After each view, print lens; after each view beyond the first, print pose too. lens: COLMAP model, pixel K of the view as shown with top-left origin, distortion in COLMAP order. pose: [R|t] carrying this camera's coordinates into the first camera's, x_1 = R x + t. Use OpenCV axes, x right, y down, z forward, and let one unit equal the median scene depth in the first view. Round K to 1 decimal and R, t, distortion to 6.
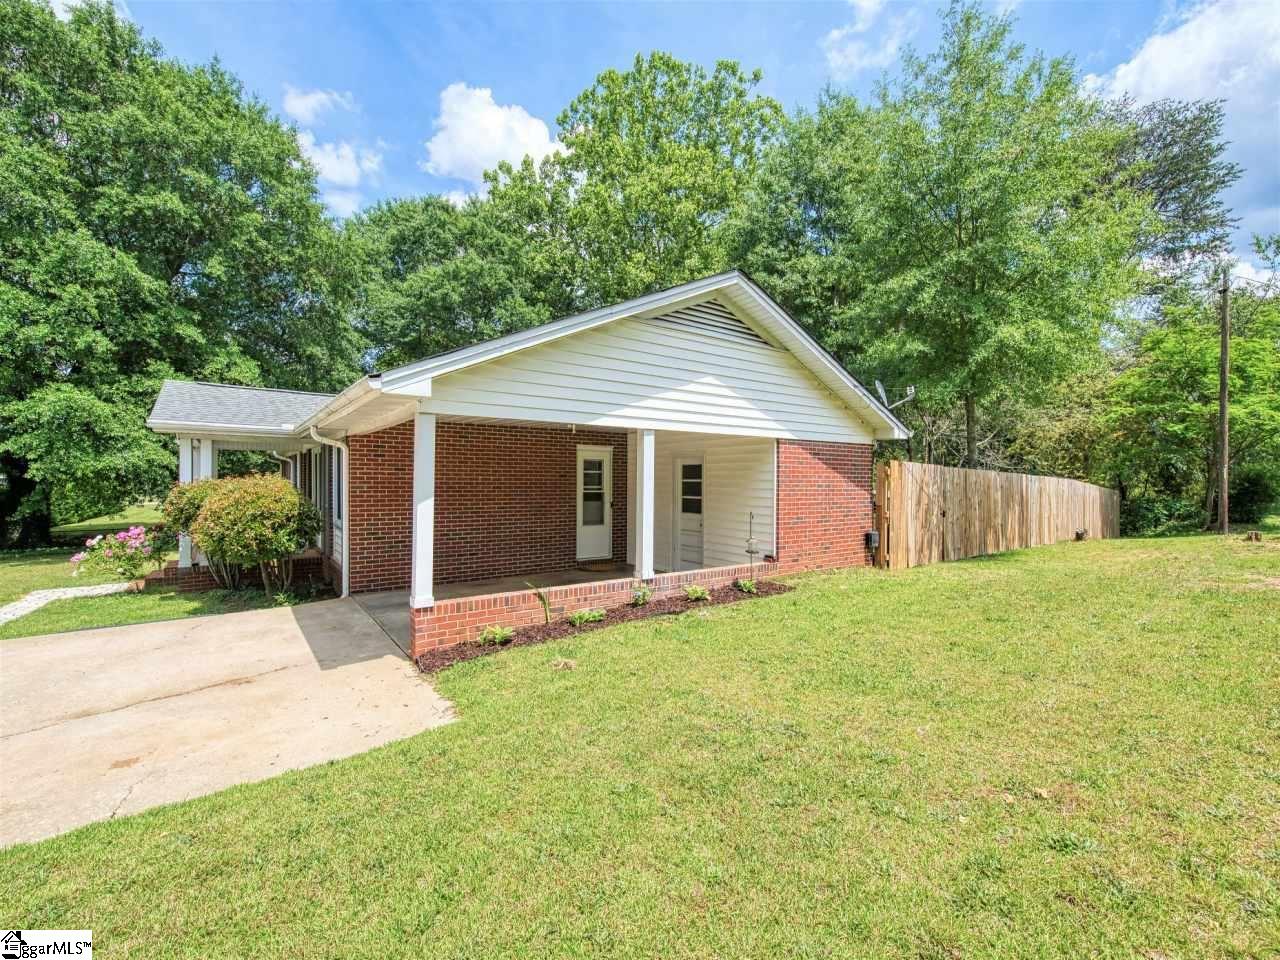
lens RADIAL K [[550.9, 0, 641.5], [0, 550.9, 479.8], [0, 0, 1]] dist [0.001946, -0.001827]
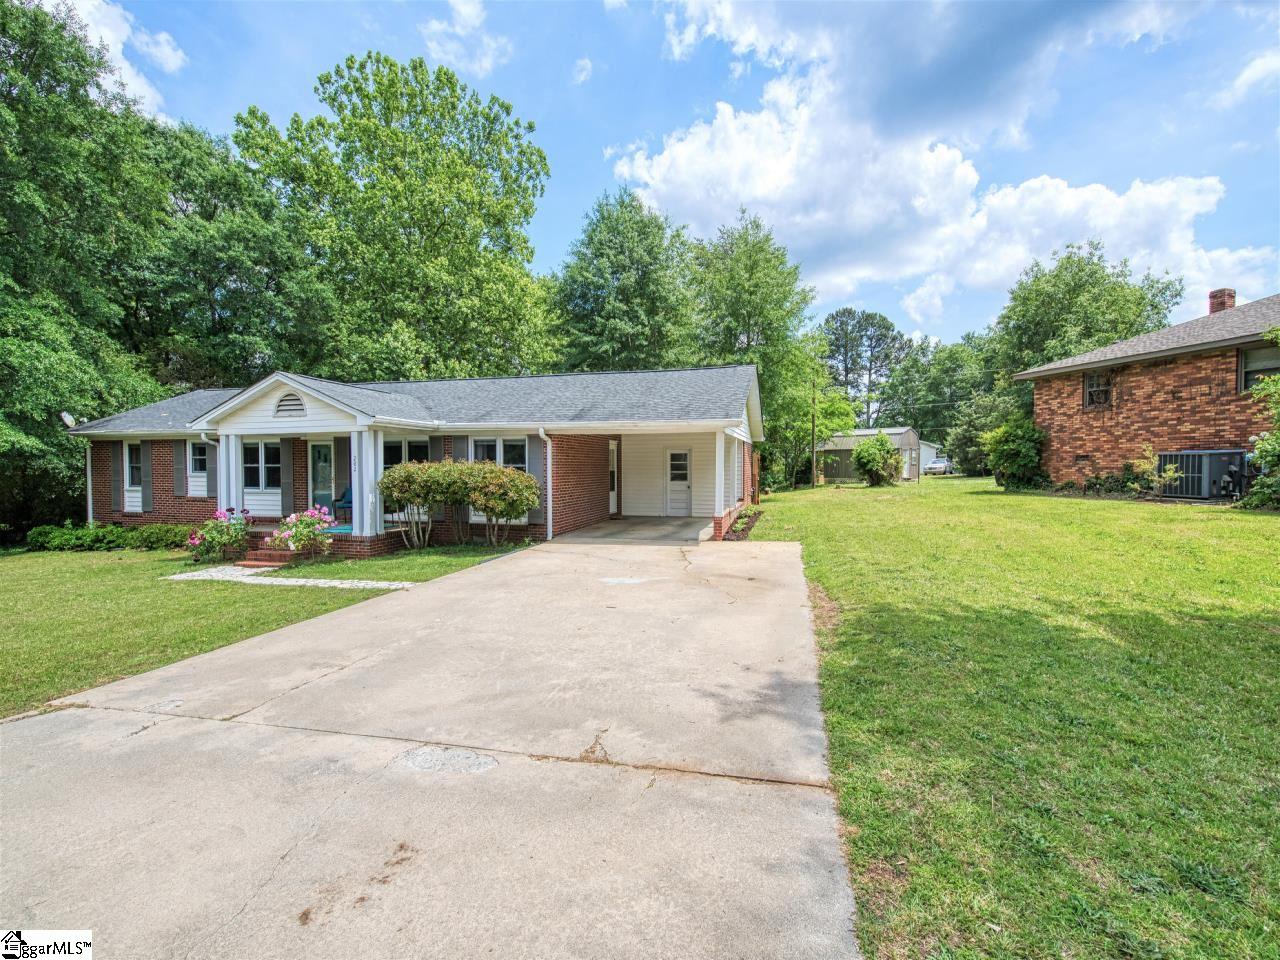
lens RADIAL K [[550.9, 0, 638.7], [0, 550.9, 480.8], [0, 0, 1]] dist [0.001946, -0.001827]
pose [[0.759268, -0.010721, 0.650690, -0.384042], [0.001414, 0.999889, 0.014825, 0.012169], [-0.650777, -0.010336, 0.759198, -0.057875]]
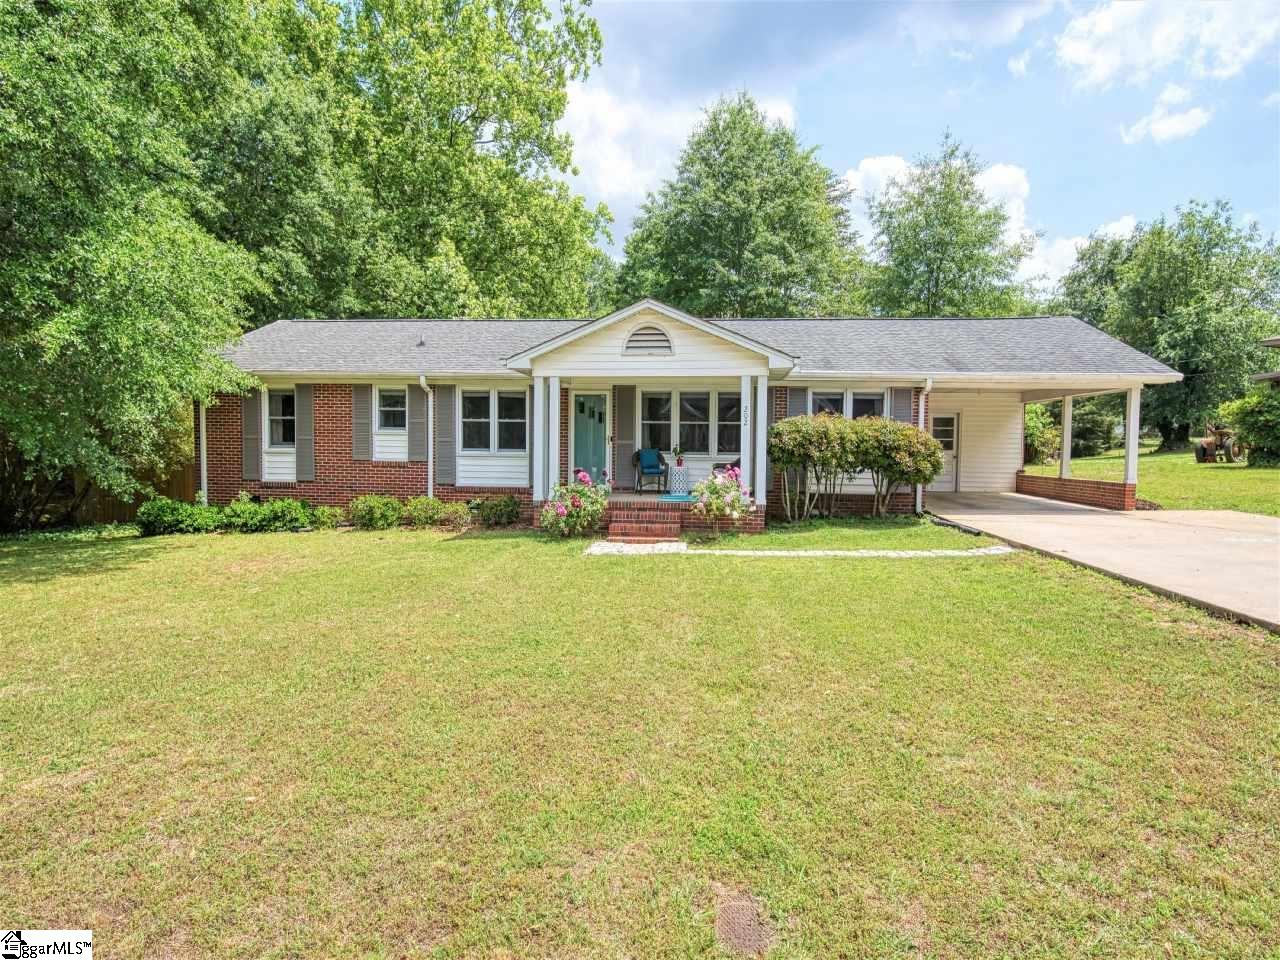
lens RADIAL K [[701.6, 0, 639.7], [0, 701.6, 481.2], [0, 0, 1]] dist [-0.004267, -0.000890]
pose [[0.644428, -0.020880, 0.764380, -0.639140], [-0.009518, 0.999331, 0.035323, 0.030045], [-0.764606, -0.030039, 0.643798, 0.160325]]
